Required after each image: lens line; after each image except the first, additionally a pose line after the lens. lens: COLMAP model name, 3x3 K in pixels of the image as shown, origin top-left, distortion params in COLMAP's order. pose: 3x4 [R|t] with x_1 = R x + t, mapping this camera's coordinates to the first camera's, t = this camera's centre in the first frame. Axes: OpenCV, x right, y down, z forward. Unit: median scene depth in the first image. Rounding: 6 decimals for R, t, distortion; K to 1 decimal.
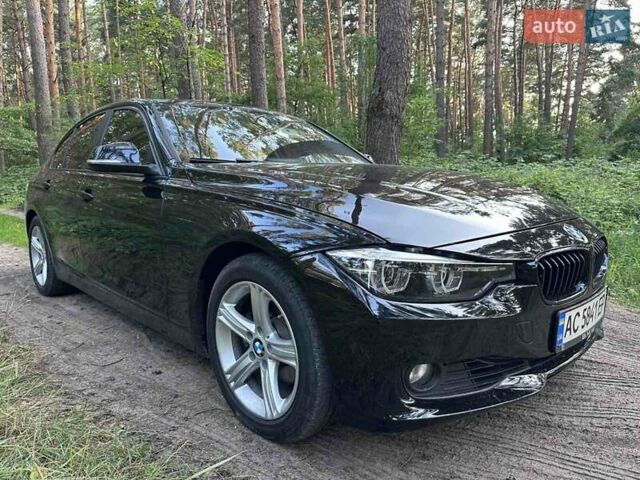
lens RADIAL K [[455.5, 0, 320.0], [0, 455.5, 240.0], [0, 0, 1]] dist [0.050548, -0.066221]
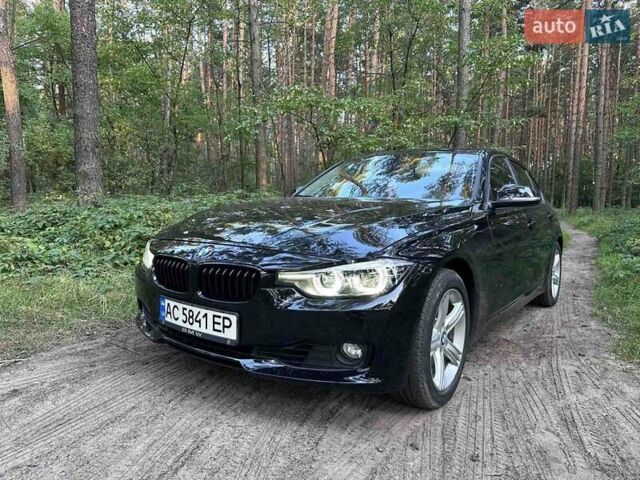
lens RADIAL K [[450.3, 0, 318.3], [0, 450.3, 253.4], [0, 0, 1]] dist [0.067440, -0.094621]
pose [[0.157717, 0.110441, -0.981289, 2.019600], [-0.166038, 0.982544, 0.083896, -0.184728], [0.973425, 0.149700, 0.173301, 1.211914]]
